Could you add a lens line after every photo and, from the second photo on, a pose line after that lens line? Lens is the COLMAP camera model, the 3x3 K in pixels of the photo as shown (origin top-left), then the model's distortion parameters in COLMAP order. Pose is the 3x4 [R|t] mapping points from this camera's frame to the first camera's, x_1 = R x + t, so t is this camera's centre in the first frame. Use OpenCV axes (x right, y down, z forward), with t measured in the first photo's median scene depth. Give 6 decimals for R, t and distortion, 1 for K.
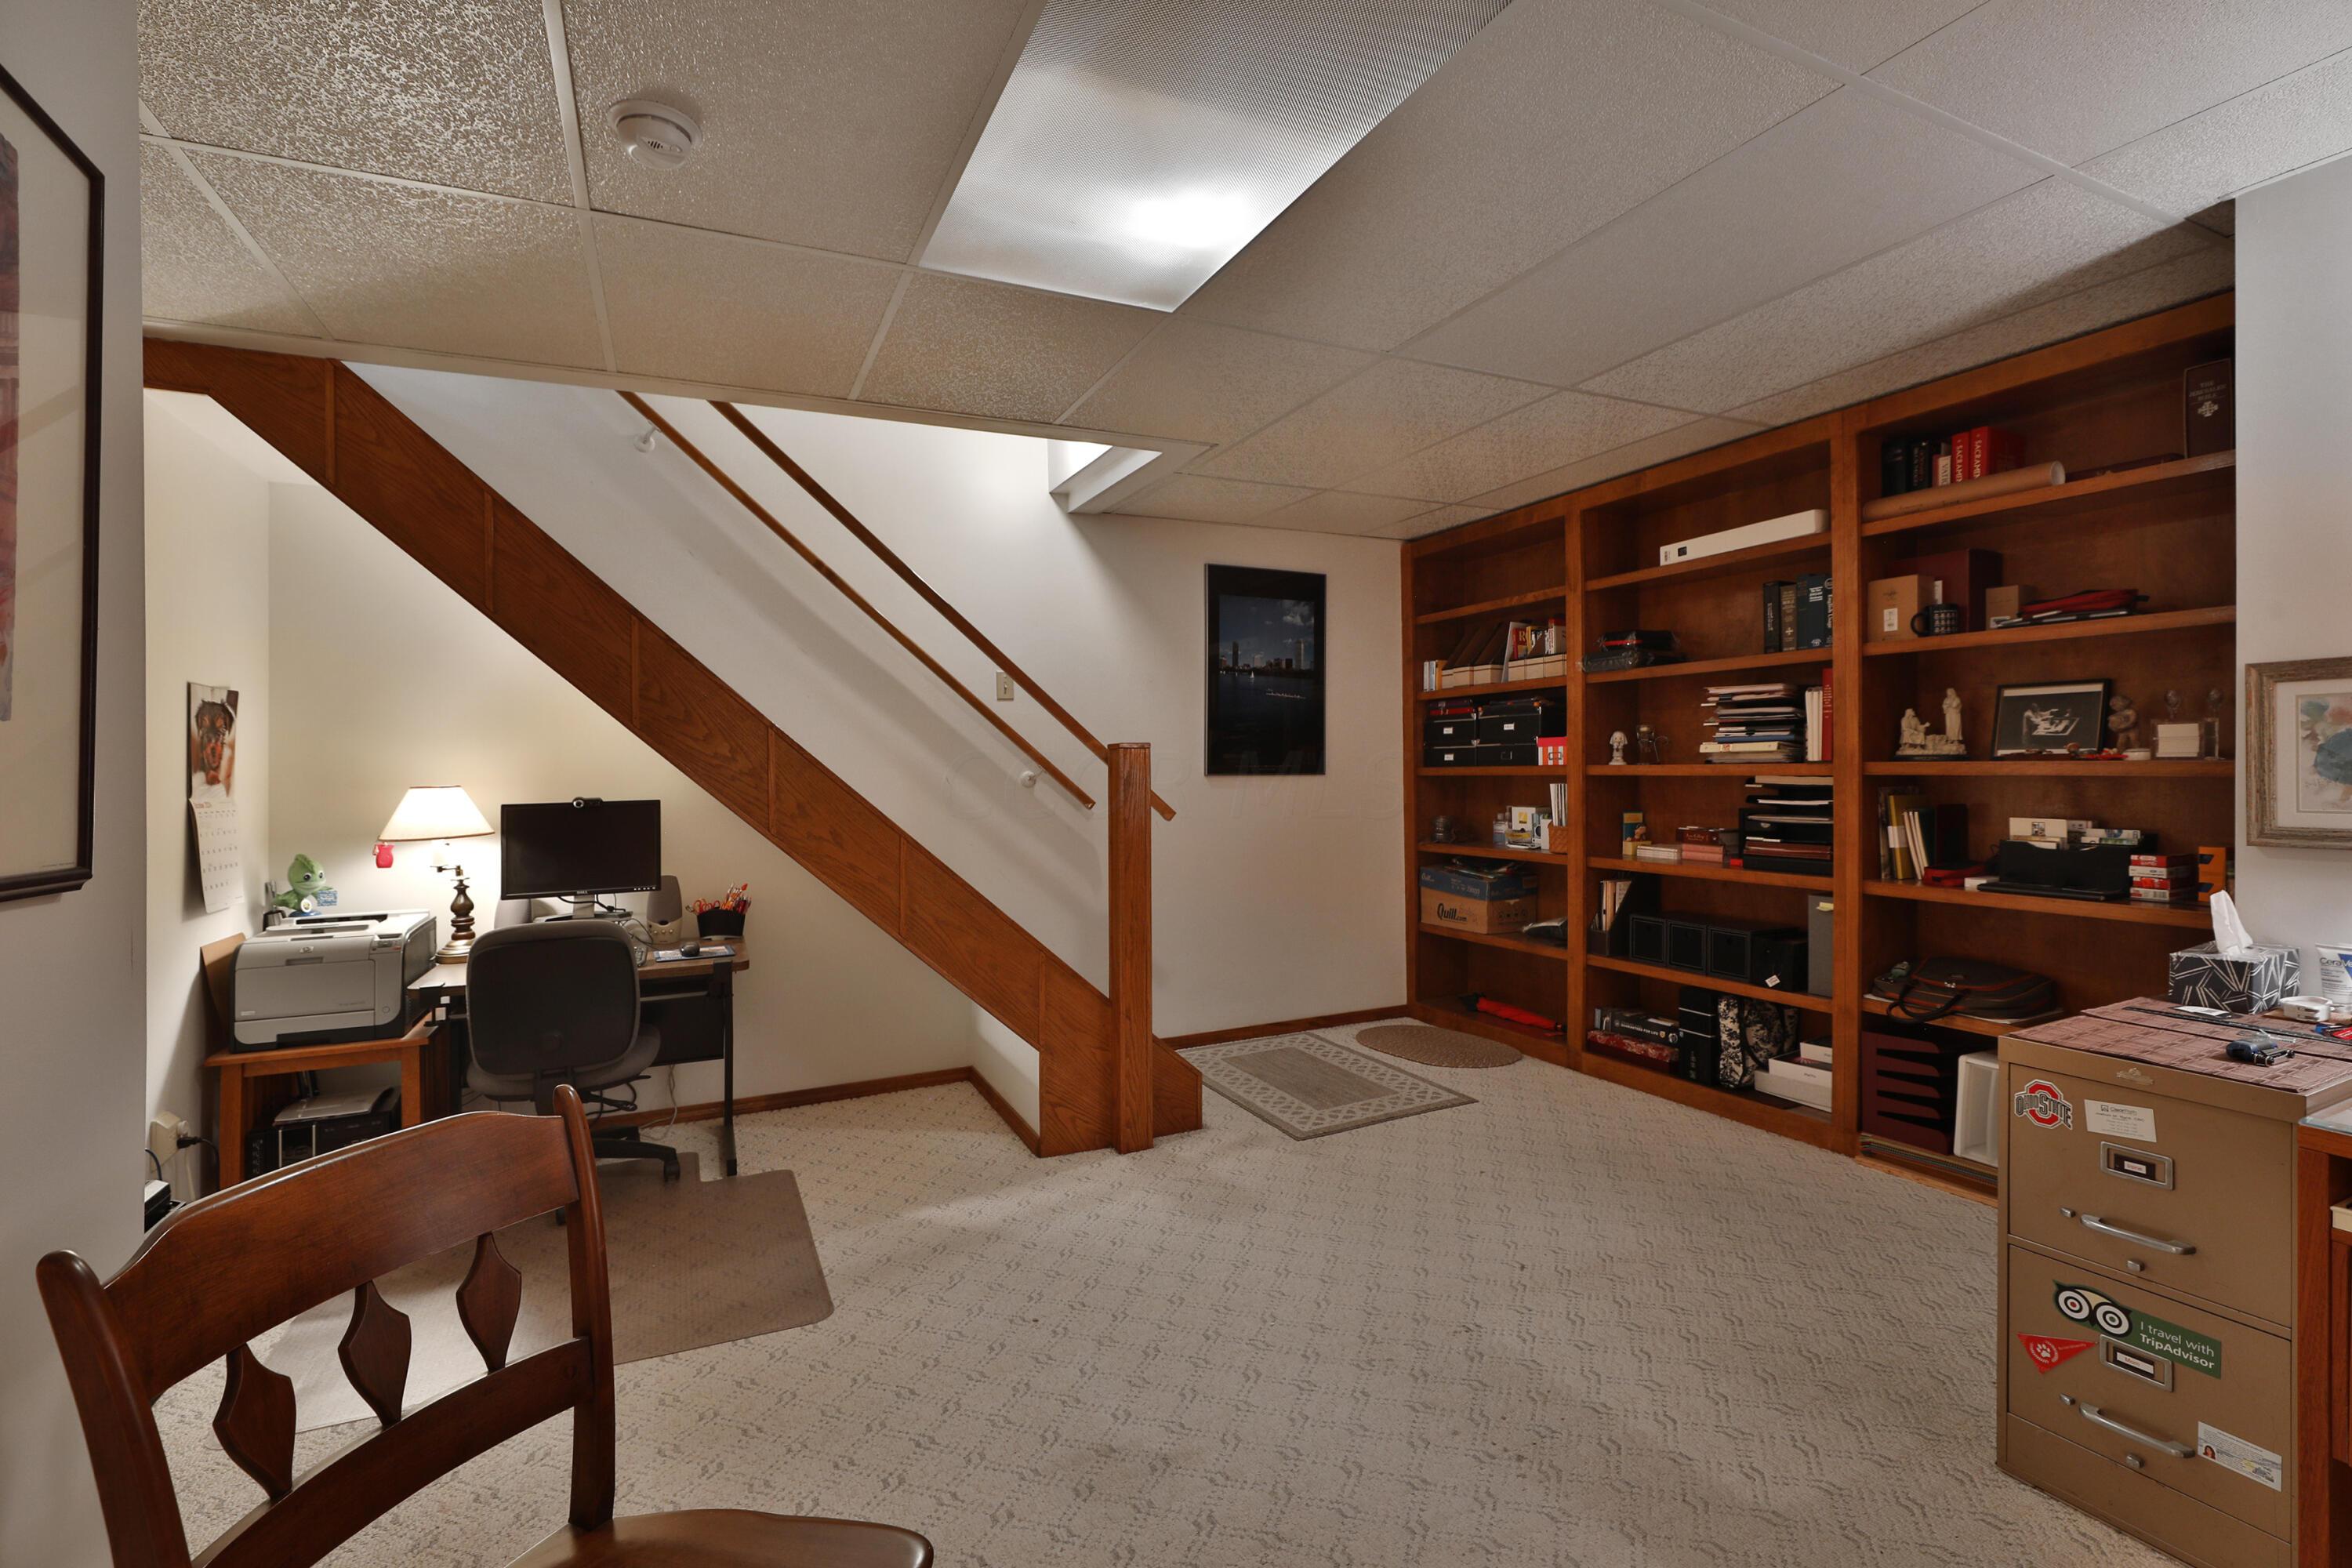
lens RADIAL K [[1097.4, 0, 1186.7], [0, 1097.4, 777.4], [0, 0, 1]] dist [-0.046074, 0.025808]
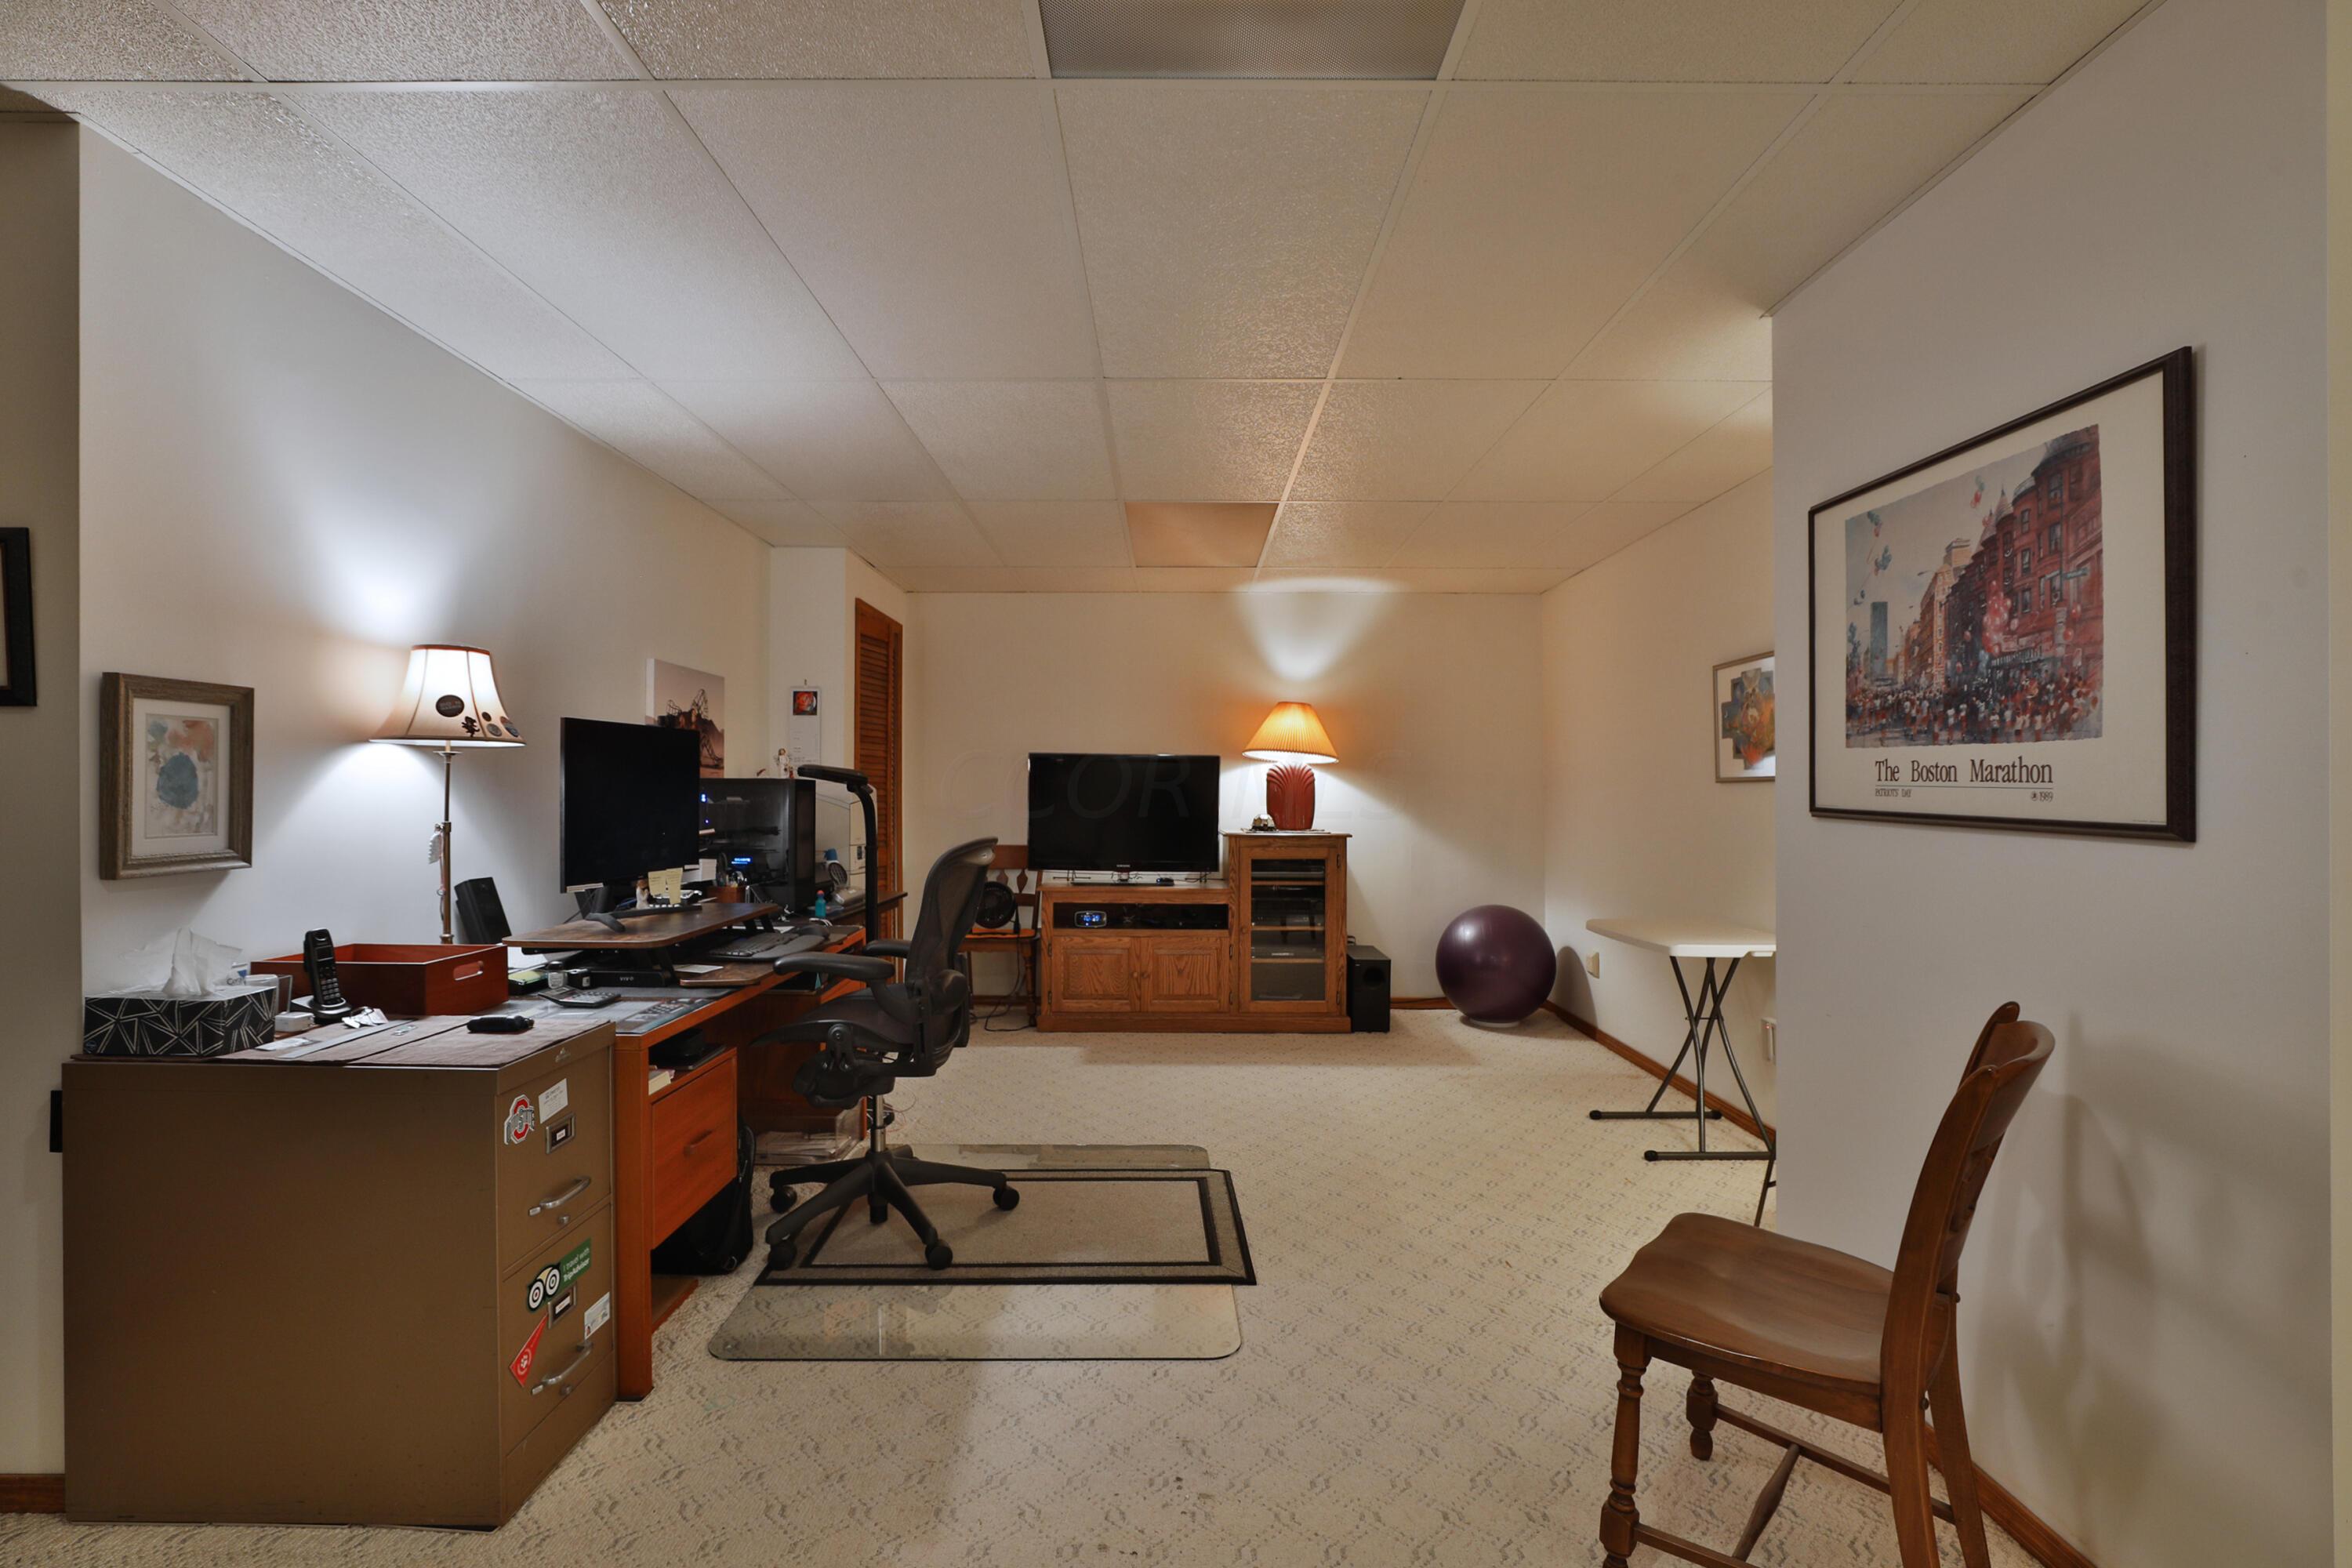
lens RADIAL K [[1097.4, 0, 1186.7], [0, 1097.4, 777.4], [0, 0, 1]] dist [-0.046074, 0.025808]
pose [[-0.910246, 0.015610, 0.413774, -0.179900], [0.015287, 0.999875, -0.004092, -0.003510], [-0.413786, 0.002600, -0.910371, 1.506032]]
